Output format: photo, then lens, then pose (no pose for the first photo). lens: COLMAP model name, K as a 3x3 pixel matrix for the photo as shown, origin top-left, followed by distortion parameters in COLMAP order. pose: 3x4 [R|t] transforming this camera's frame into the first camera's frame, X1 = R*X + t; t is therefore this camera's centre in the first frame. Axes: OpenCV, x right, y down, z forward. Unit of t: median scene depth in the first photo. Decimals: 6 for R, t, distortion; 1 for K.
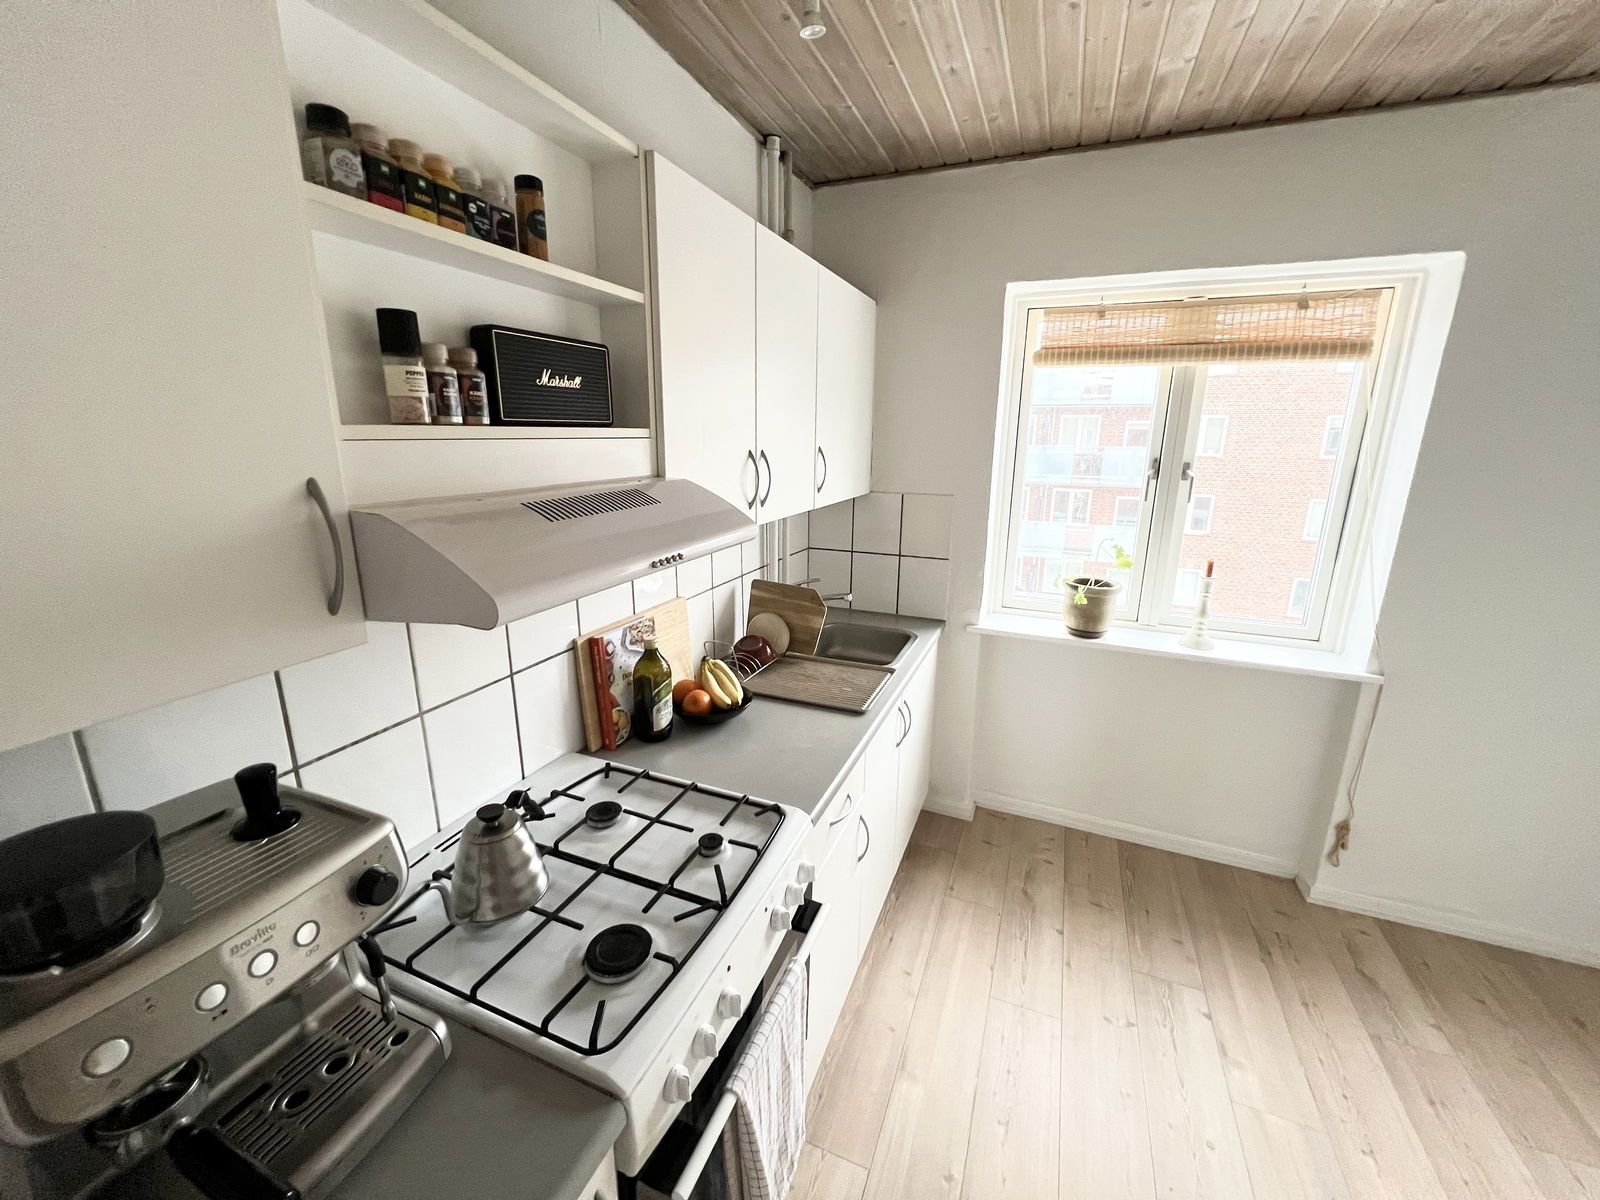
lens RADIAL K [[640.9, 0, 793.4], [0, 640.9, 596.2], [0, 0, 1]] dist [-0.003982, 0.000194]
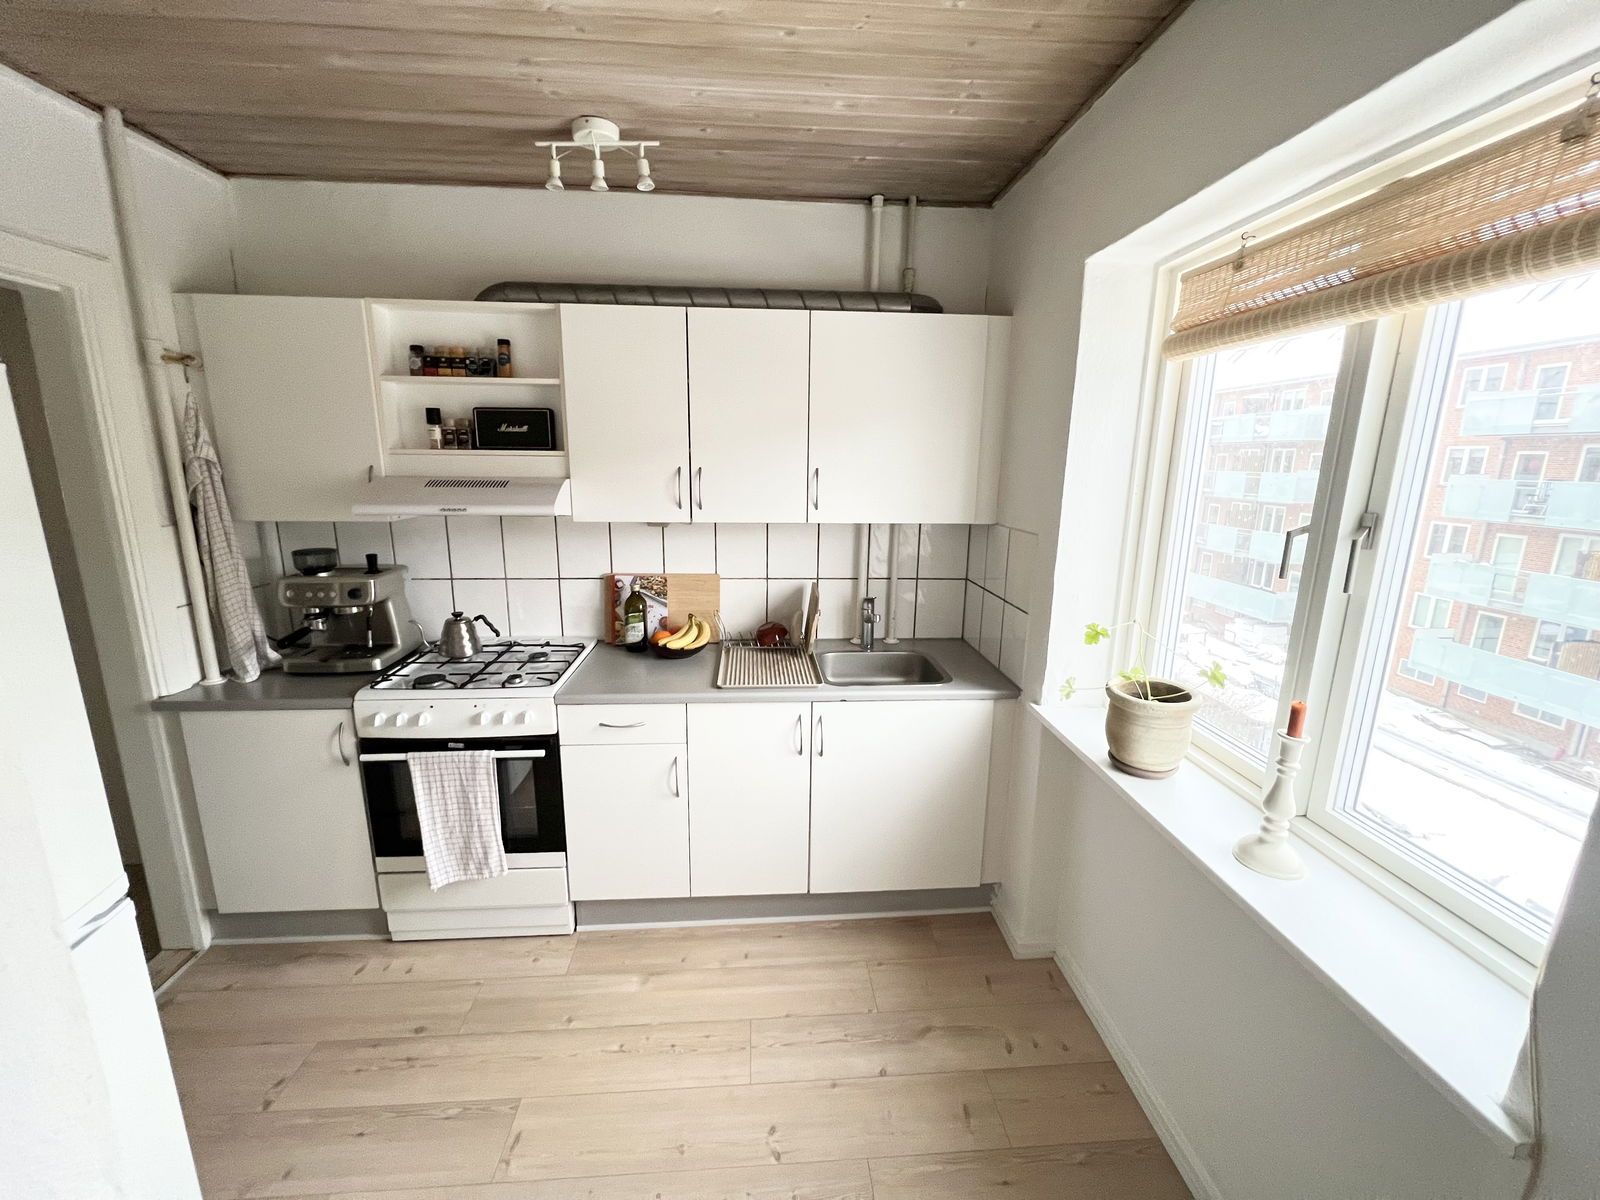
lens RADIAL K [[640.9, 0, 793.1], [0, 640.9, 595.9], [0, 0, 1]] dist [-0.003982, 0.000194]
pose [[0.445033, 0.185386, -0.876115, 1.279169], [-0.230023, 0.969177, 0.088235, -0.129837], [0.865468, 0.162259, 0.473959, 0.572570]]
